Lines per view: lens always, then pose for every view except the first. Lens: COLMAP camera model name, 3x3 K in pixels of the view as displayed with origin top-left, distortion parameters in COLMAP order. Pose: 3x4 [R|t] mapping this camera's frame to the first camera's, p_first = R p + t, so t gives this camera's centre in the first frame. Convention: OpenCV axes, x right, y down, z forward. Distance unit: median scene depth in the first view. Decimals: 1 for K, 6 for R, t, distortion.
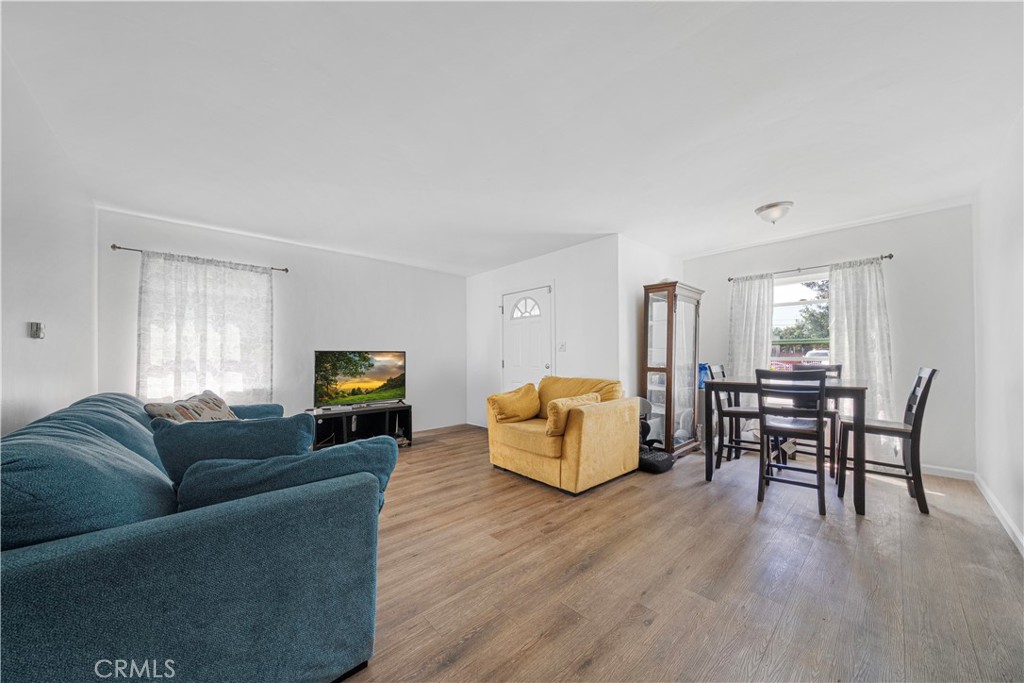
lens RADIAL K [[355.8, 0, 506.9], [0, 355.8, 351.2], [0, 0, 1]] dist [0.000417, 0.000226]
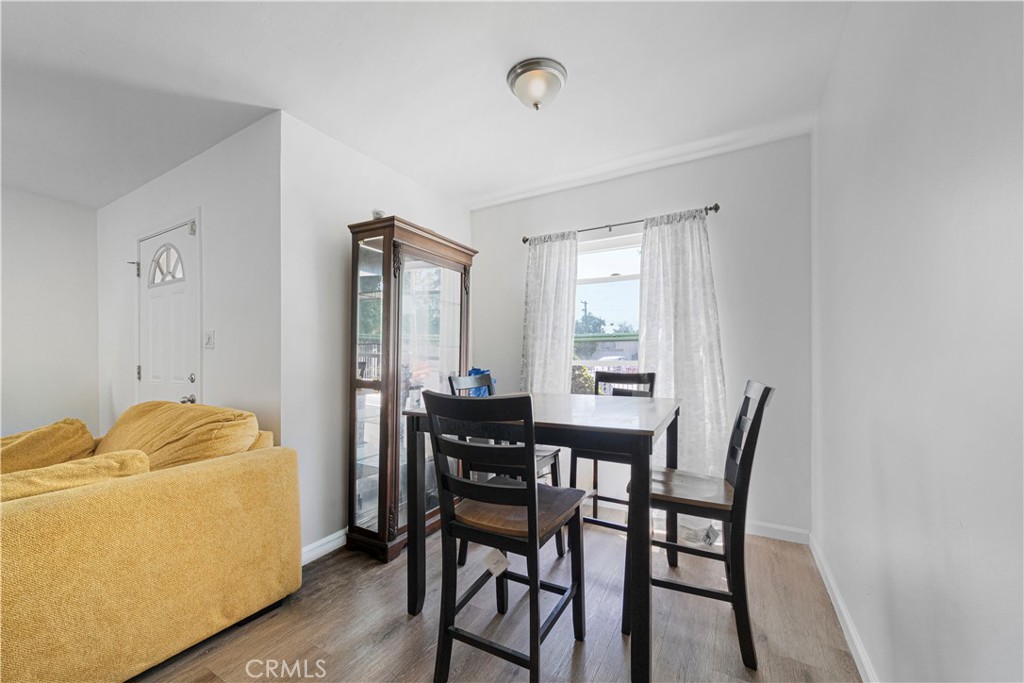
lens RADIAL K [[390.4, 0, 508.2], [0, 390.4, 353.9], [0, 0, 1]] dist [0.001193, -0.000095]
pose [[0.955341, 0.003842, 0.295479, 0.481127], [-0.005950, 0.999963, 0.006235, 0.001401], [-0.295444, -0.007715, 0.955329, 0.408157]]
